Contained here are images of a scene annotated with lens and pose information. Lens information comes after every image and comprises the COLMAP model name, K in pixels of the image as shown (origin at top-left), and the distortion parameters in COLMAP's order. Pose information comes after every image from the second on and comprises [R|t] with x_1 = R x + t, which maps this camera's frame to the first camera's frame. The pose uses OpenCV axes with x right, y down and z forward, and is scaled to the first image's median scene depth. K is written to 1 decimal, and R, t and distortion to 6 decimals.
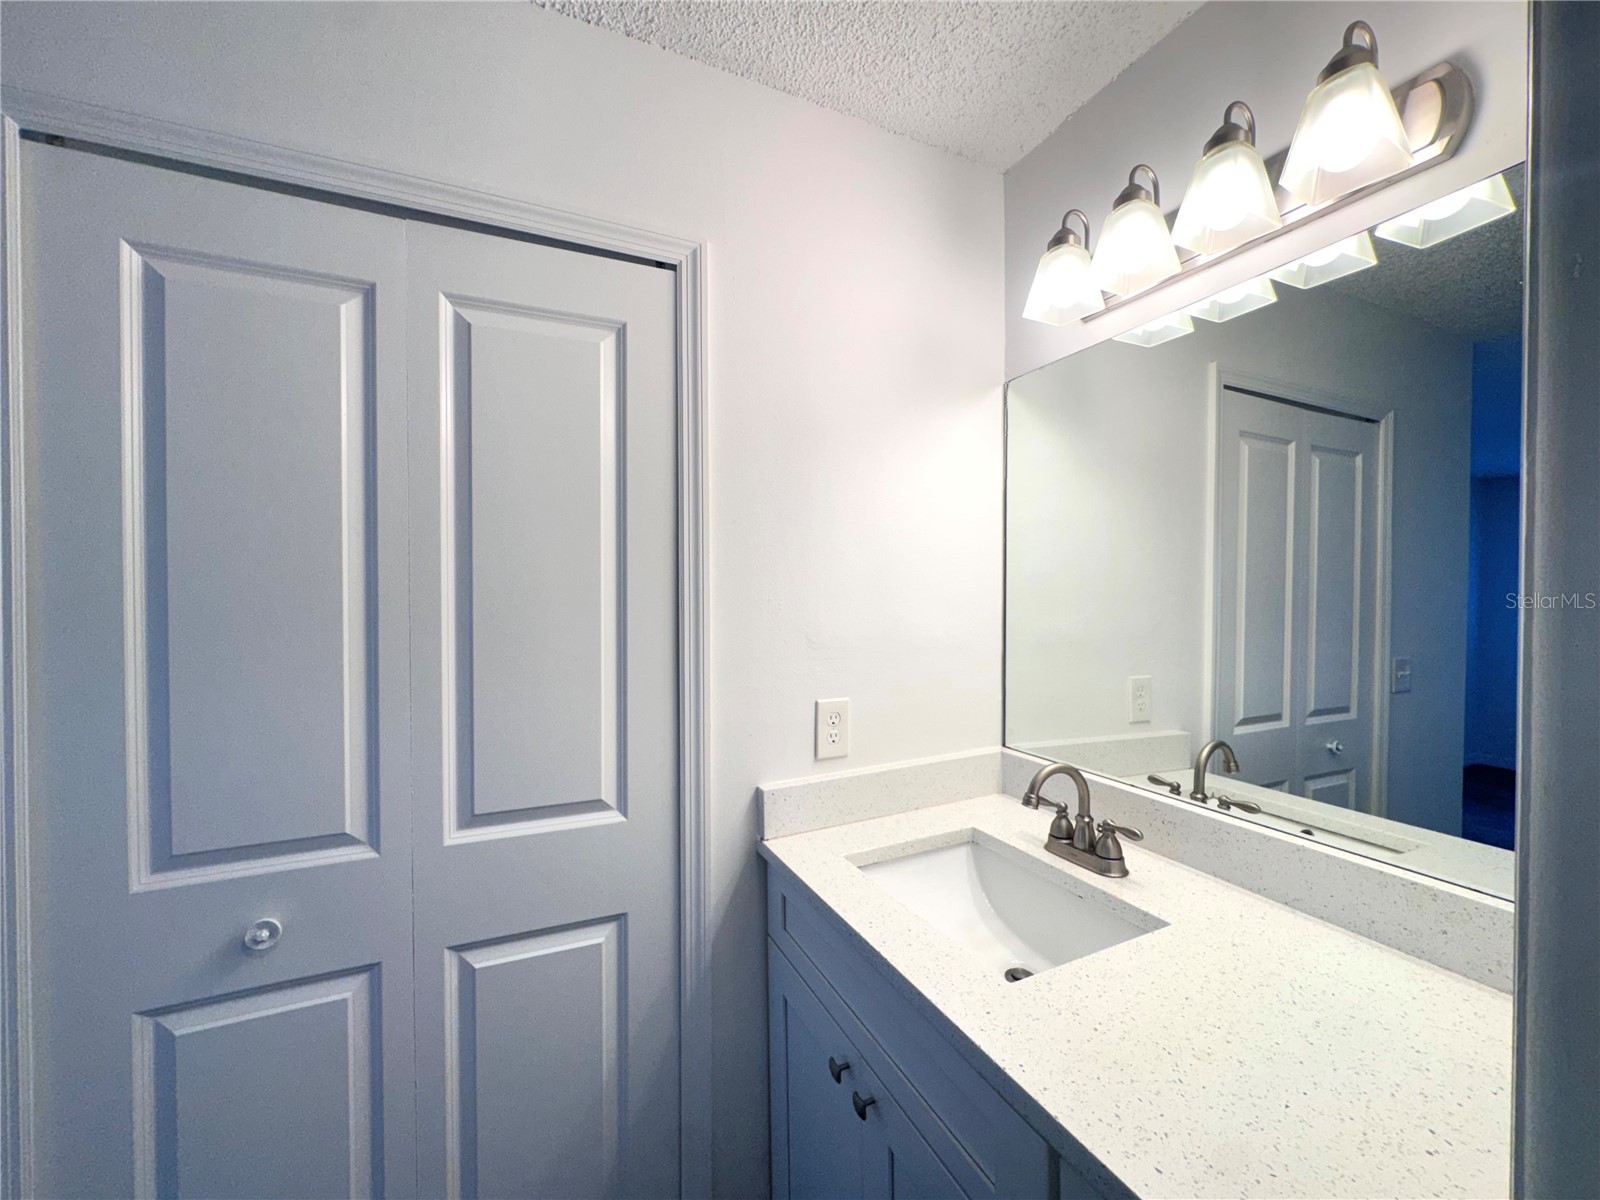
lens RADIAL K [[641.0, 0, 800.0], [0, 641.0, 600.0], [0, 0, 1]] dist [-0.003964, 0.000702]
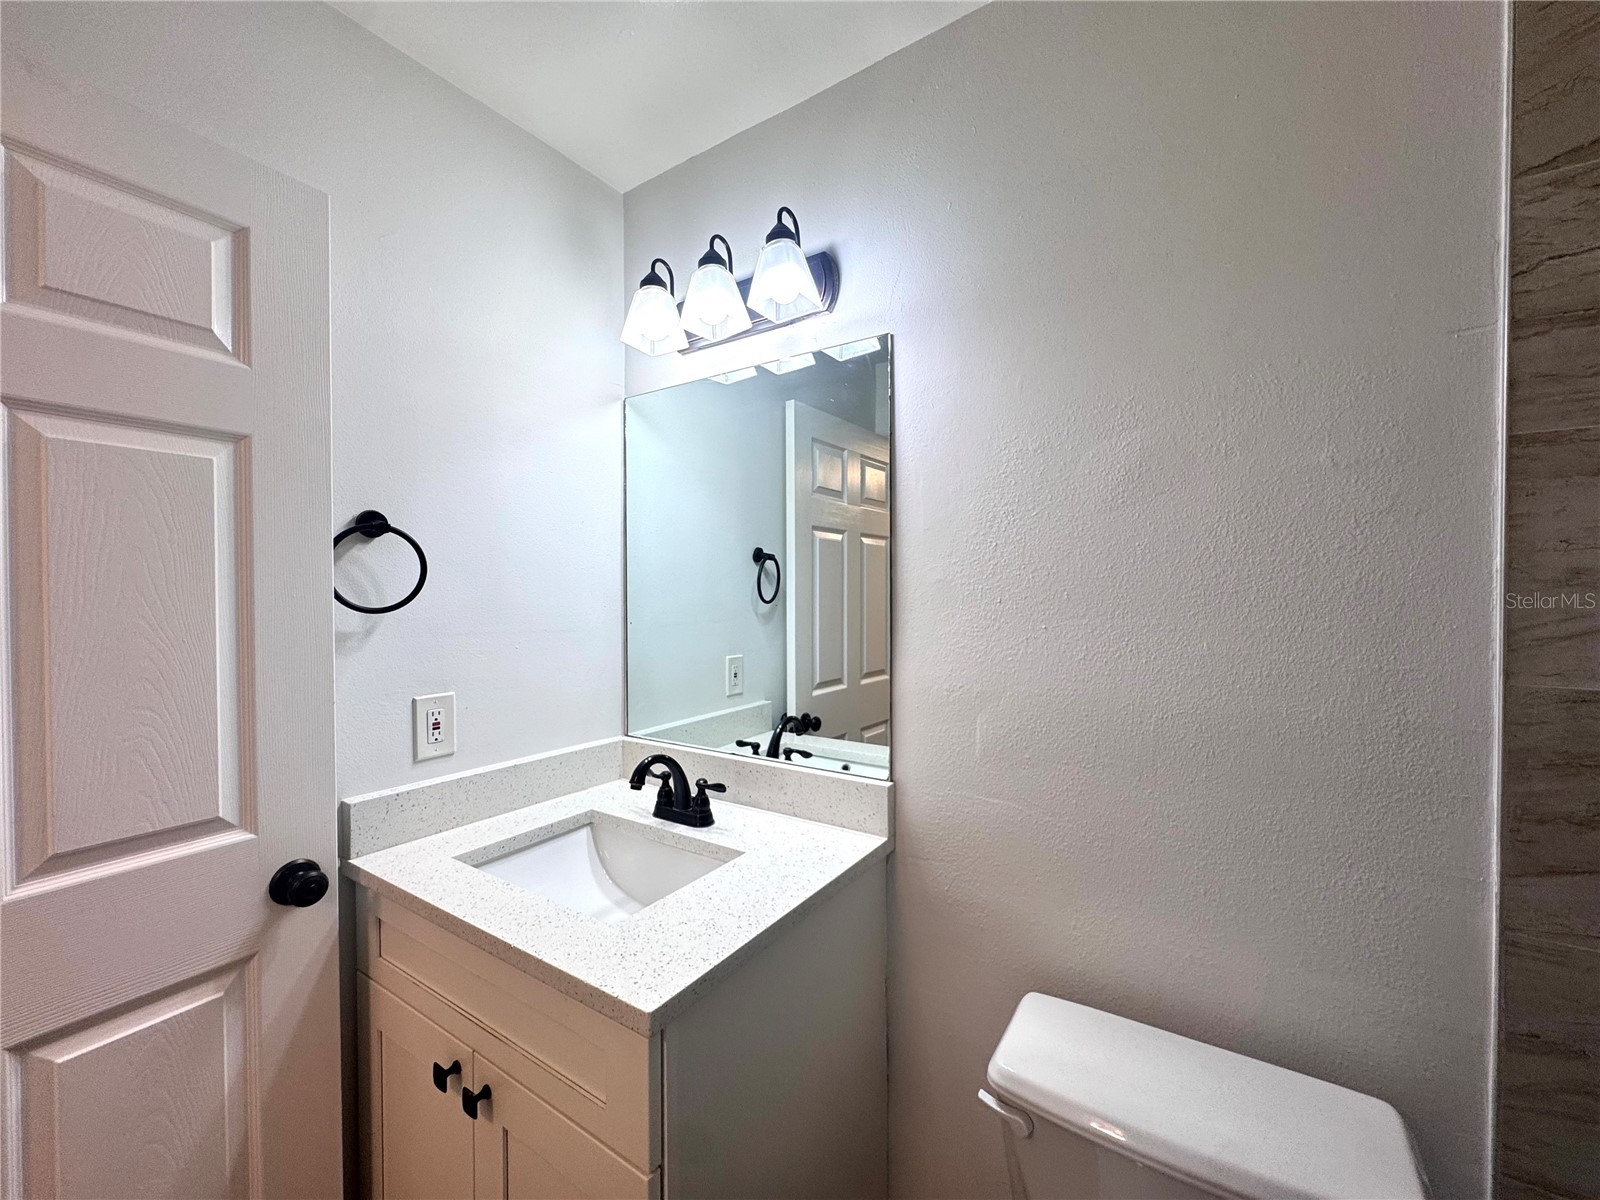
lens RADIAL K [[641.0, 0, 800.0], [0, 641.0, 600.0], [0, 0, 1]] dist [-0.003964, 0.000702]
pose [[0.869190, -0.008866, 0.494398, 0.054026], [0.004334, 0.999937, 0.010312, -0.000844], [-0.494459, -0.006820, 0.869174, -0.113709]]
